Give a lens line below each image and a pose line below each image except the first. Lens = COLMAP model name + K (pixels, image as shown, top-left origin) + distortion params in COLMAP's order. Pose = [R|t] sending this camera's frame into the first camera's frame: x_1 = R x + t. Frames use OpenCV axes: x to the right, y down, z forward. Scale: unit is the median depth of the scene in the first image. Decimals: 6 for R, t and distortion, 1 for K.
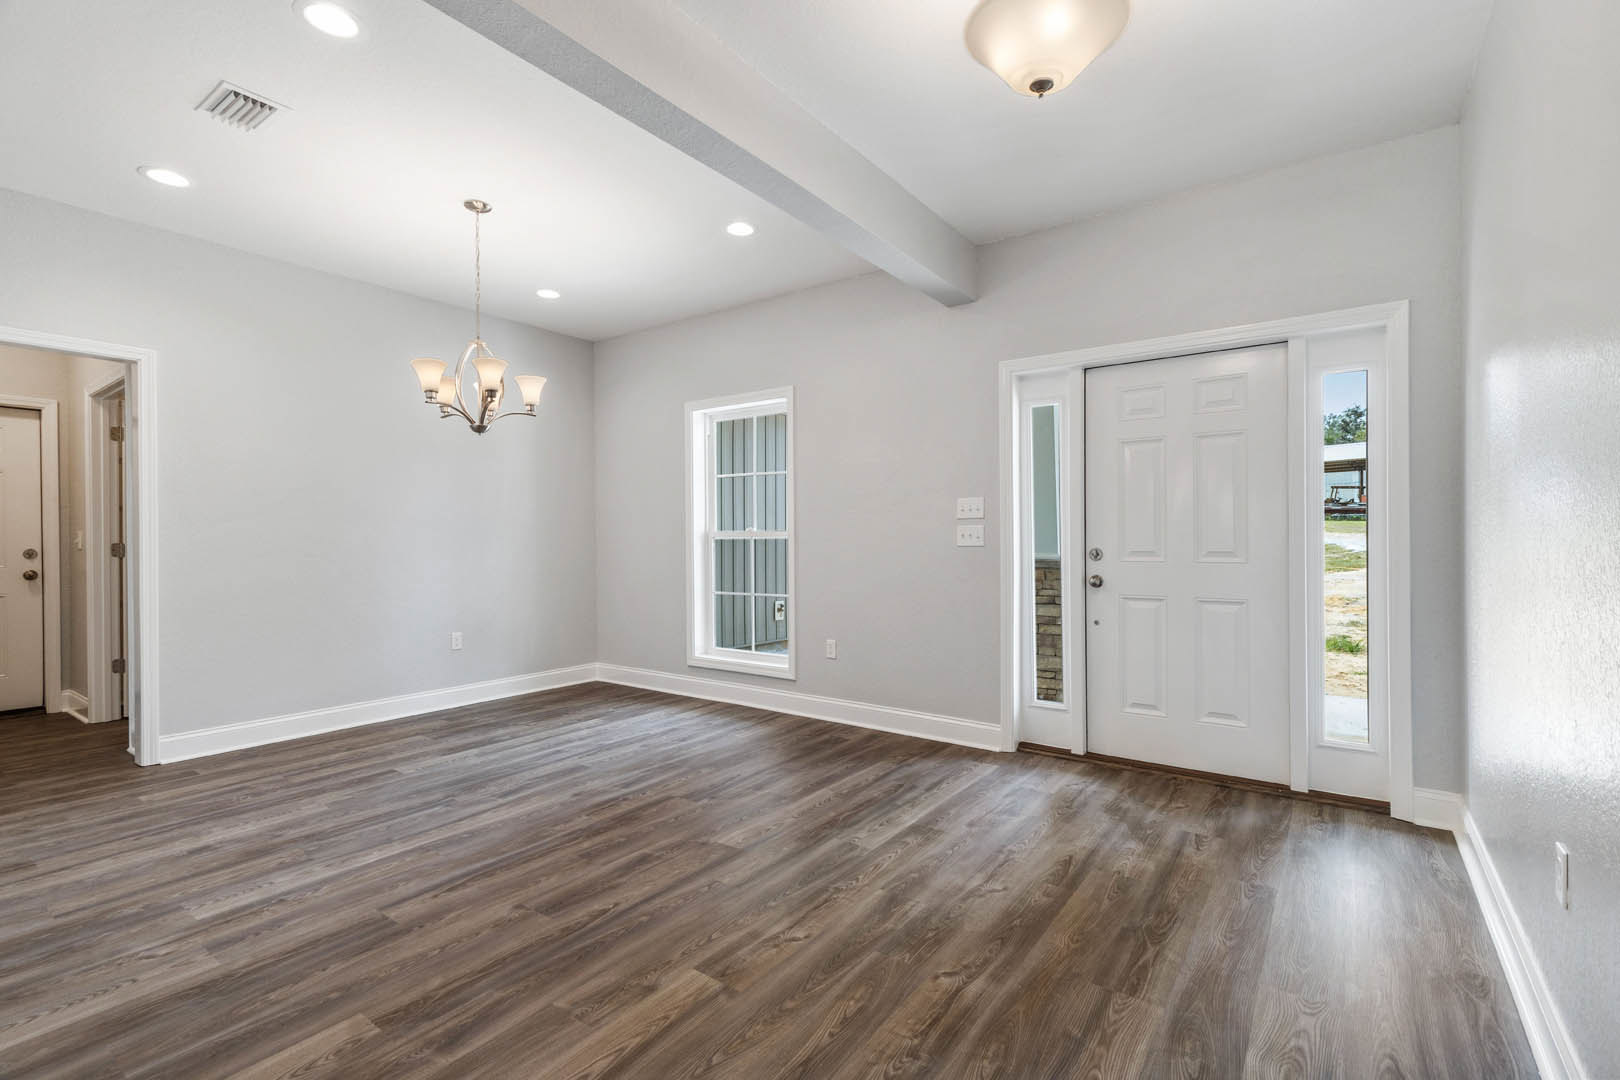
lens RADIAL K [[740.5, 0, 824.2], [0, 740.5, 538.0], [0, 0, 1]] dist [0.004245, 0.000058]
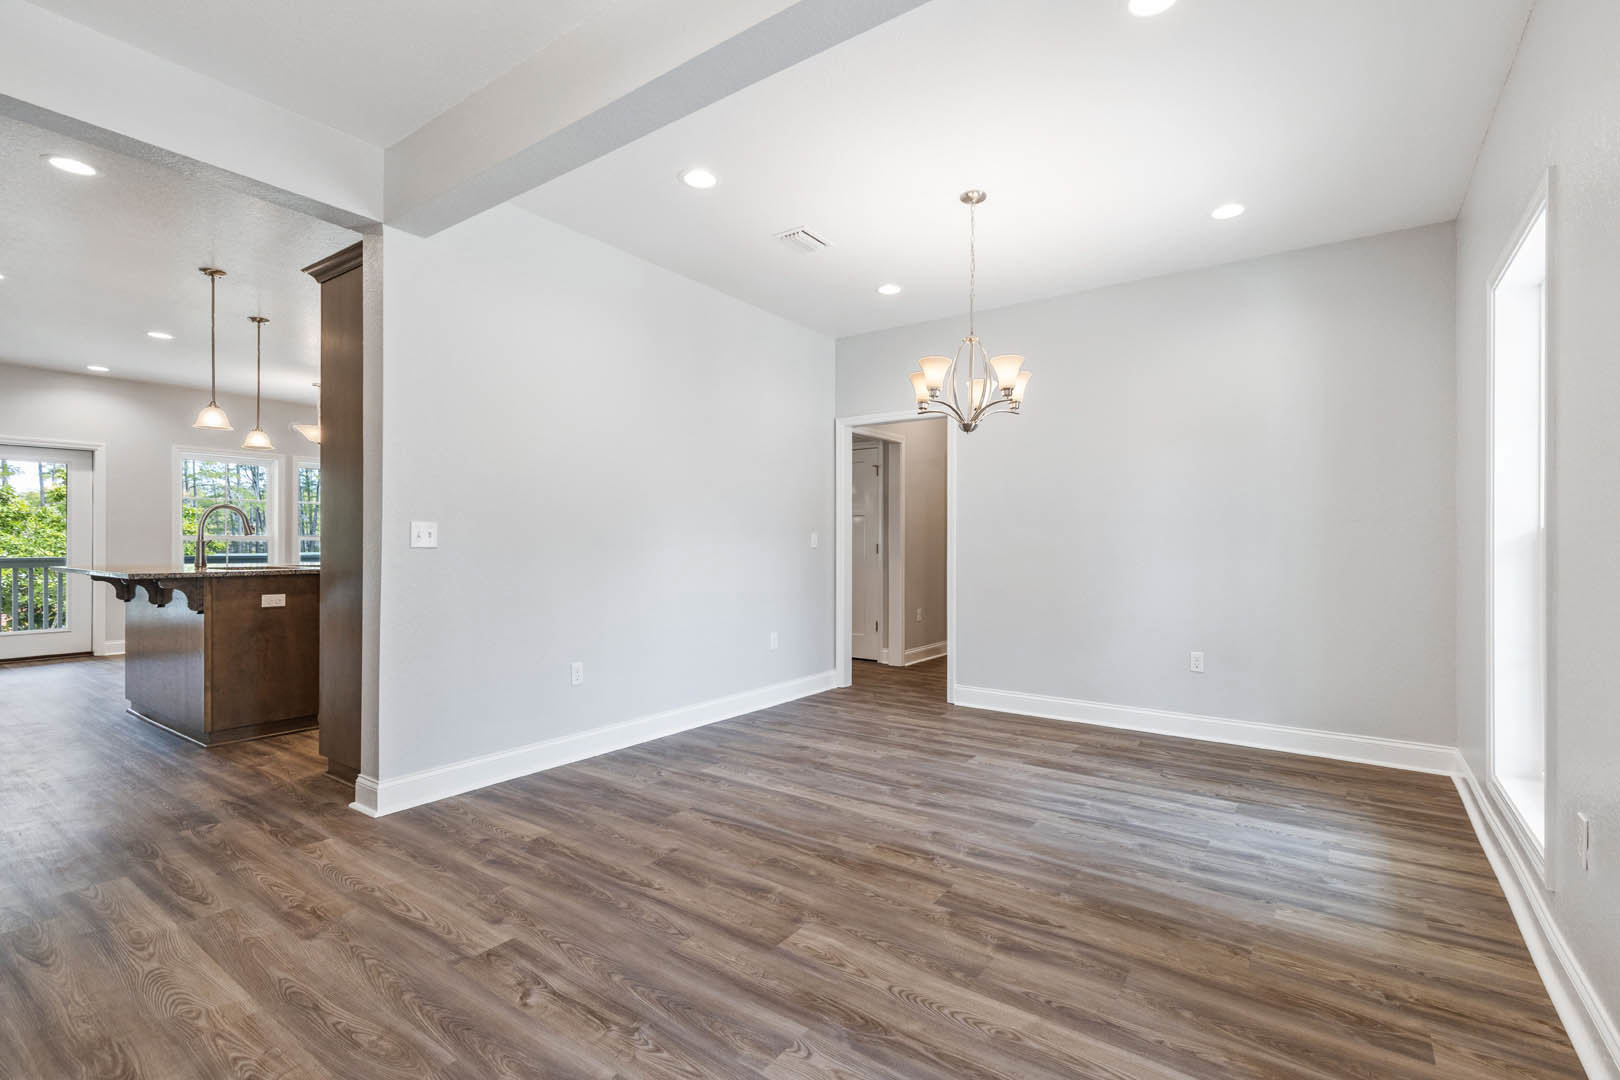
lens RADIAL K [[724.5, 0, 824.2], [0, 724.5, 537.1], [0, 0, 1]] dist [0.002911, 0.000513]
pose [[0.008603, -0.002393, -0.999960, 0.549843], [-0.005358, 0.999983, -0.002439, -0.003813], [0.999949, 0.005379, 0.008590, 0.891420]]
